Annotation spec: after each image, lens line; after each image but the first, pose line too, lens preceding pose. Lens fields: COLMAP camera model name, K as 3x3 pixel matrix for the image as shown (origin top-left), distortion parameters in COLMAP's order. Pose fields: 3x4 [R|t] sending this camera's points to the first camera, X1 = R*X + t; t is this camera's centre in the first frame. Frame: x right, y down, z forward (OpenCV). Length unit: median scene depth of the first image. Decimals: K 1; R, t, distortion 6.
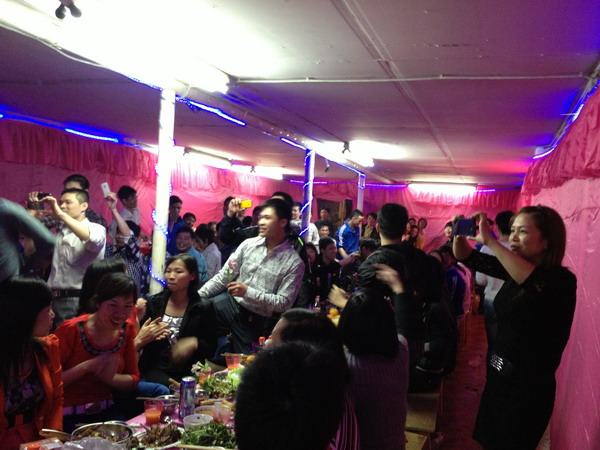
lens RADIAL K [[551.3, 0, 300.2], [0, 551.3, 222.4], [0, 0, 1]] dist [0.115858, -0.257786]
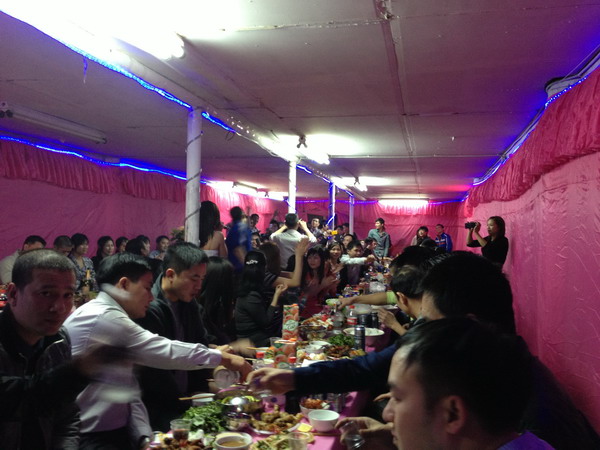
lens RADIAL K [[551.3, 0, 300.2], [0, 551.3, 222.4], [0, 0, 1]] dist [0.115858, -0.257786]
pose [[0.992802, -0.041616, 0.112308, -0.239920], [0.044477, 0.998744, -0.023091, 0.009619], [-0.111206, 0.027920, 0.993405, -0.494098]]
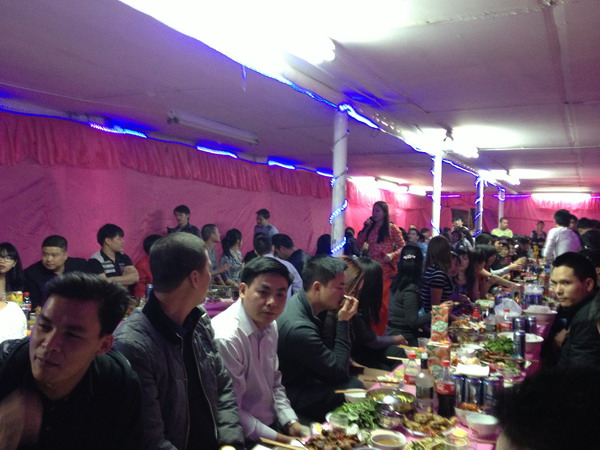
lens RADIAL K [[551.3, 0, 300.2], [0, 551.3, 222.4], [0, 0, 1]] dist [0.115858, -0.257786]
pose [[0.989768, -0.037370, -0.137708, -0.246307], [0.034513, 0.999138, -0.023073, 0.006376], [0.138451, 0.018084, 0.990204, -0.498300]]
